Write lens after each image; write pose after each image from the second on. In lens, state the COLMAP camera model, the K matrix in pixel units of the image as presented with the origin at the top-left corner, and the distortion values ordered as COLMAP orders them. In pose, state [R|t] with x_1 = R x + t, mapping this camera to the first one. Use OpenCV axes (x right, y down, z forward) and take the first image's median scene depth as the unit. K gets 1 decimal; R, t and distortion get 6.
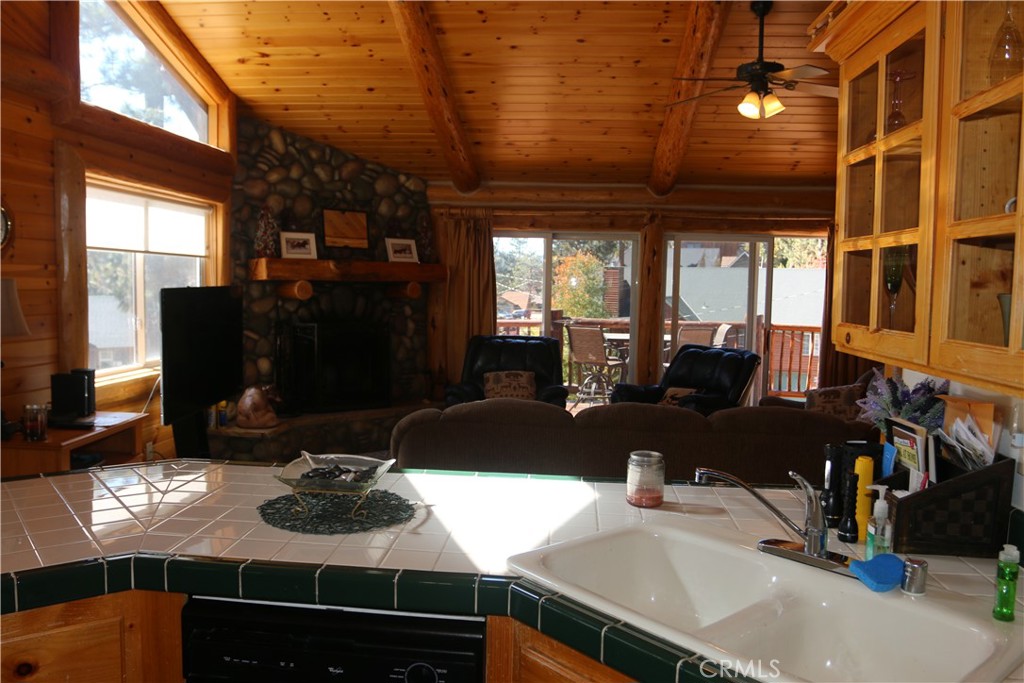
lens RADIAL K [[799.3, 0, 512.0], [0, 799.3, 341.5], [0, 0, 1]] dist [-0.066932, 0.005359]
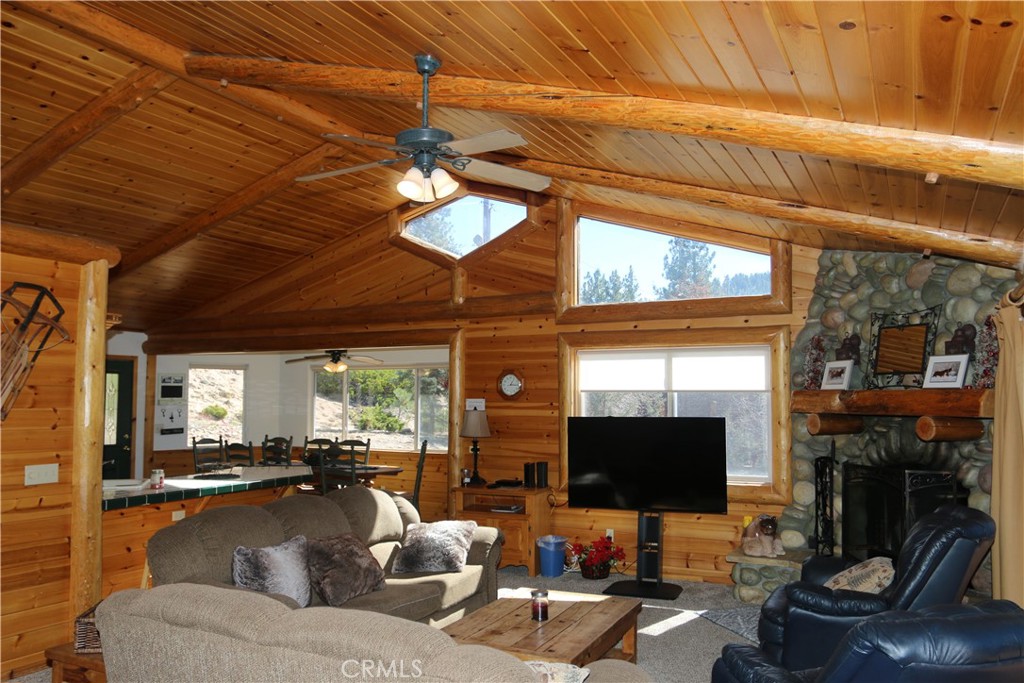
lens RADIAL K [[799.3, 0, 512.0], [0, 799.3, 341.5], [0, 0, 1]] dist [-0.066932, 0.005359]
pose [[-0.382300, -0.081953, -0.920397, 0.666546], [-0.077869, 0.995373, -0.056285, -0.073623], [0.920752, 0.050153, -0.386912, 0.938247]]
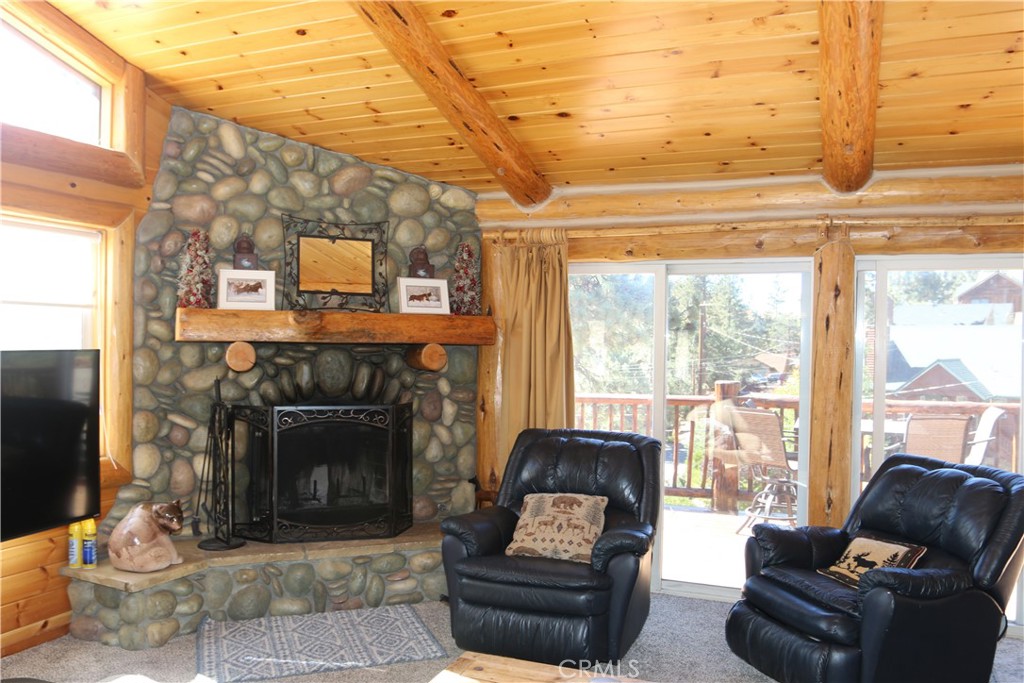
lens RADIAL K [[799.3, 0, 512.0], [0, 799.3, 341.5], [0, 0, 1]] dist [-0.066932, 0.005359]
pose [[0.948922, -0.003714, -0.315490, 0.143152], [-0.020616, 0.997064, -0.073746, -0.030165], [0.314838, 0.076484, 0.946059, 0.412343]]
